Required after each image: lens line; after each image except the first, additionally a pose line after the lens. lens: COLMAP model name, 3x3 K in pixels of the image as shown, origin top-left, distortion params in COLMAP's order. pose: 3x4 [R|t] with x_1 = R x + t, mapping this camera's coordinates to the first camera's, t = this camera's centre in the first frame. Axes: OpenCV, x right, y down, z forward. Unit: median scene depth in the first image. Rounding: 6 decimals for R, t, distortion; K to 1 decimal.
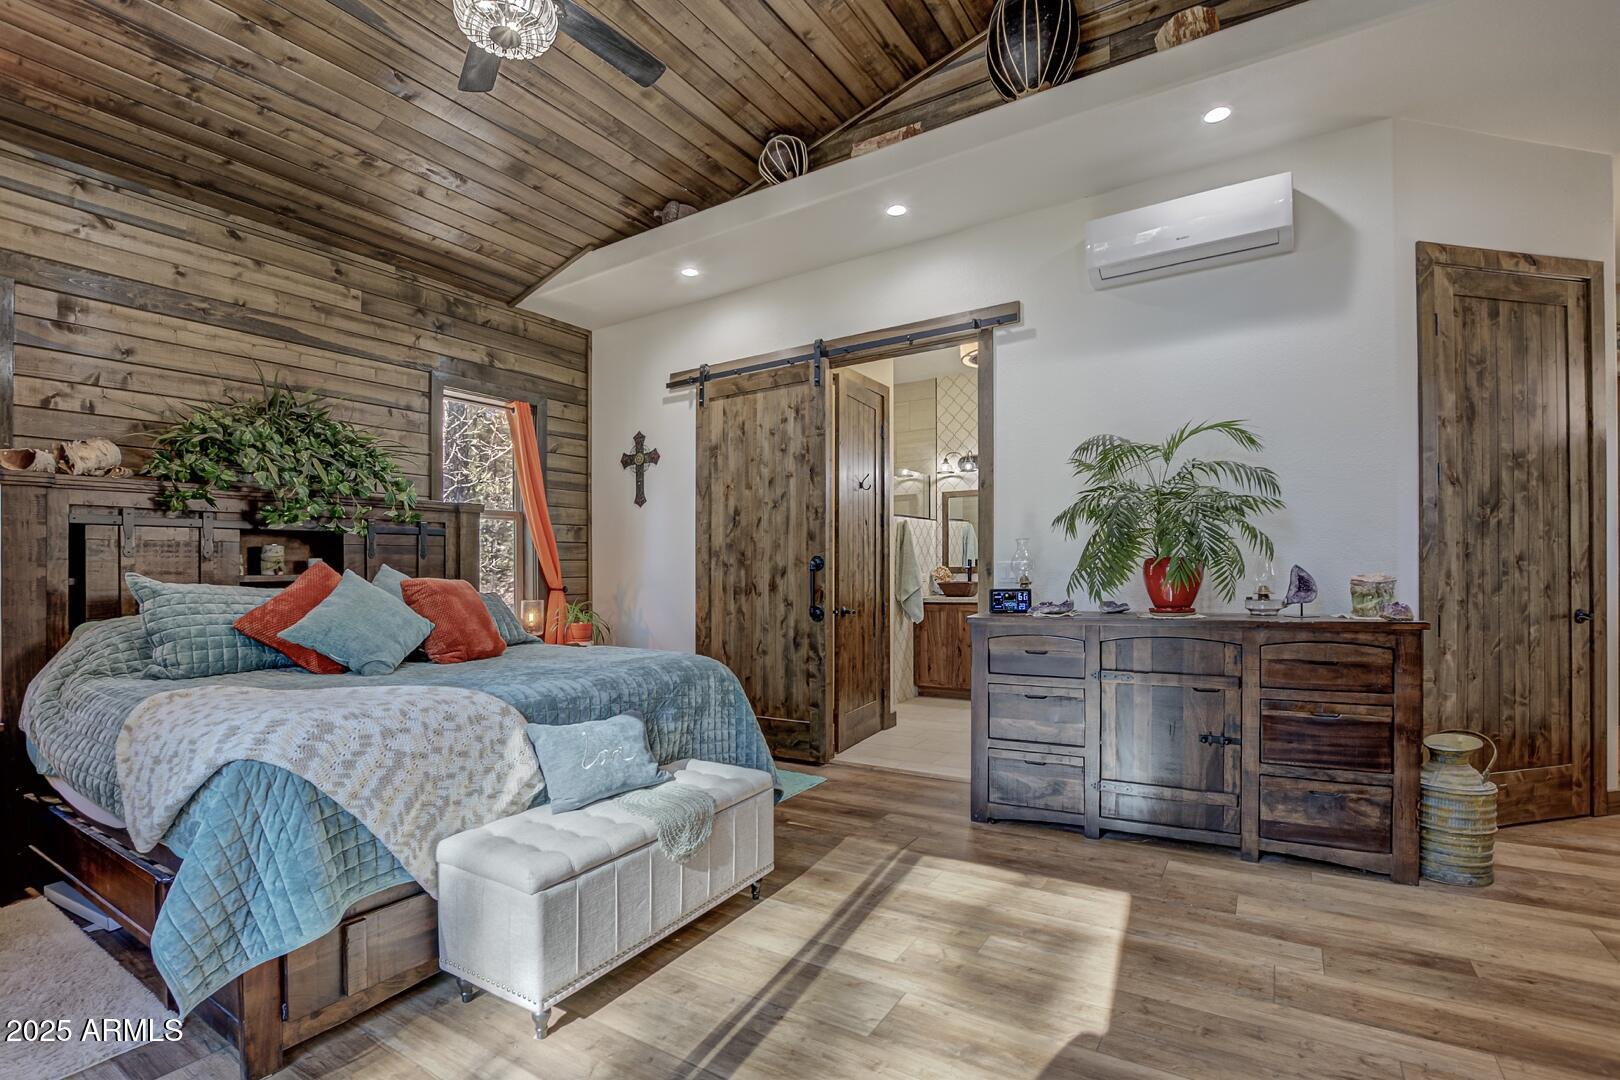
lens RADIAL K [[739.5, 0, 791.4], [0, 739.5, 586.1], [0, 0, 1]] dist [-0.026147, 0.003403]
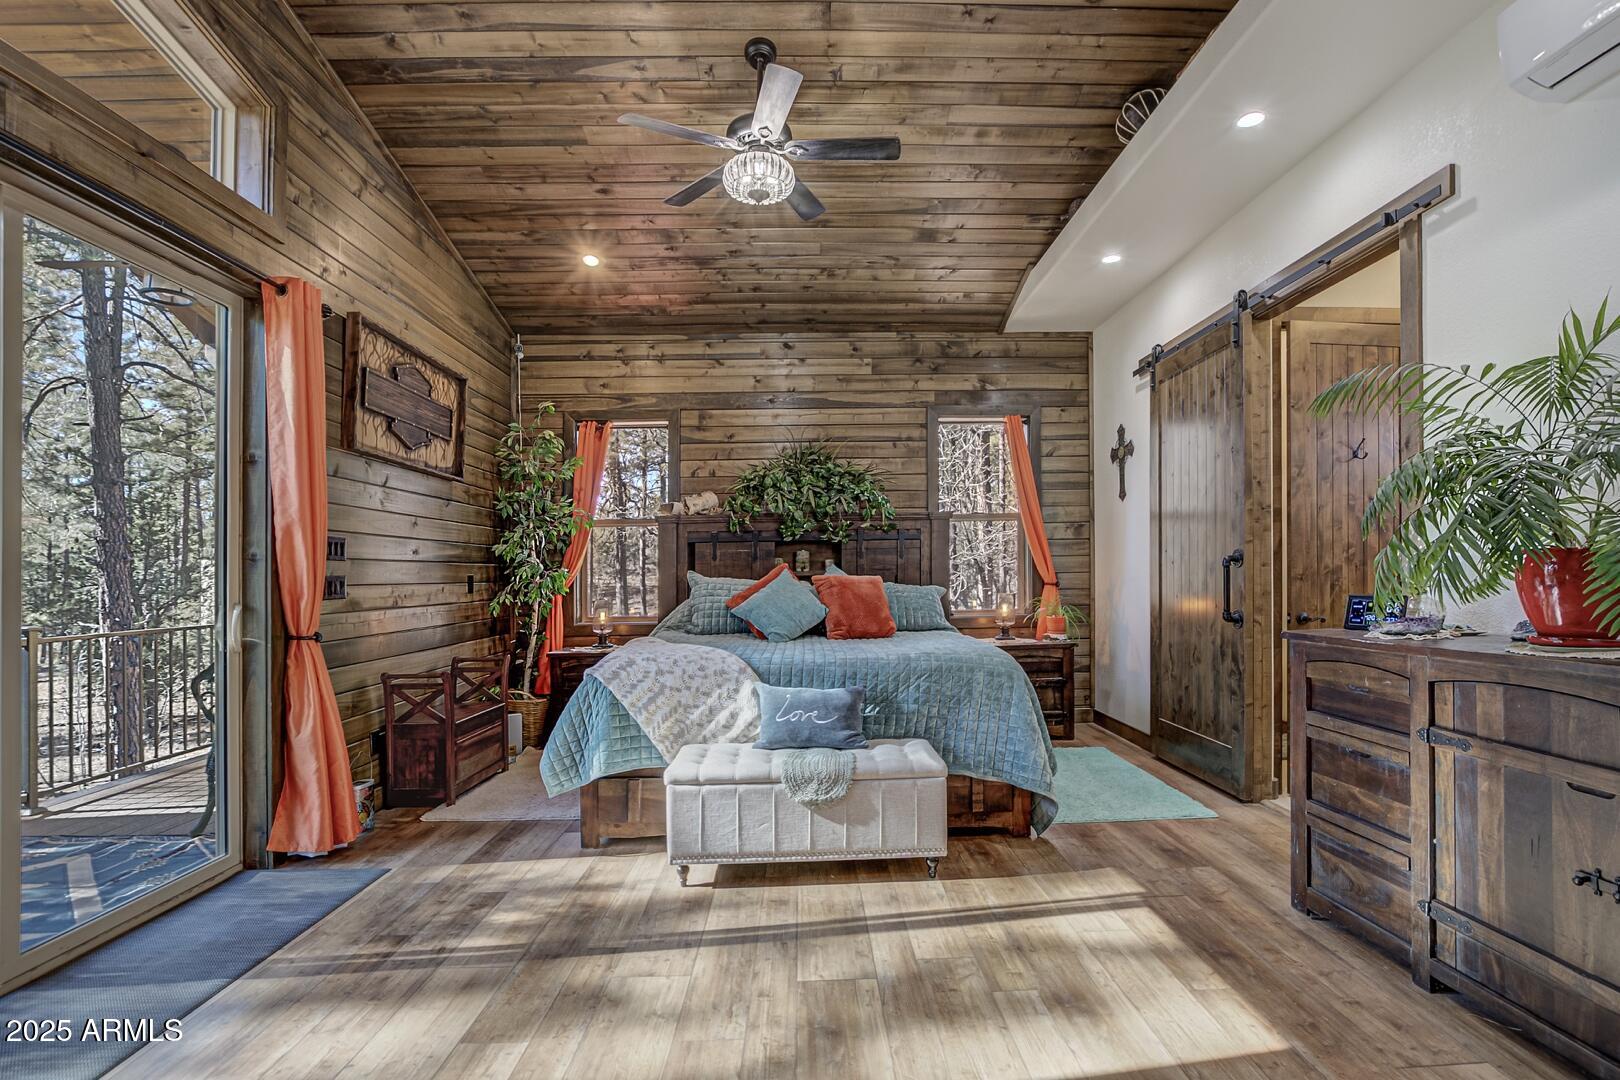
lens RADIAL K [[739.5, 0, 841.1], [0, 739.5, 564.8], [0, 0, 1]] dist [-0.026147, 0.003403]
pose [[0.594564, -0.002365, -0.804045, 0.481130], [-0.009426, 0.999906, -0.009912, -0.012444], [0.803993, 0.013472, 0.594486, 0.162496]]
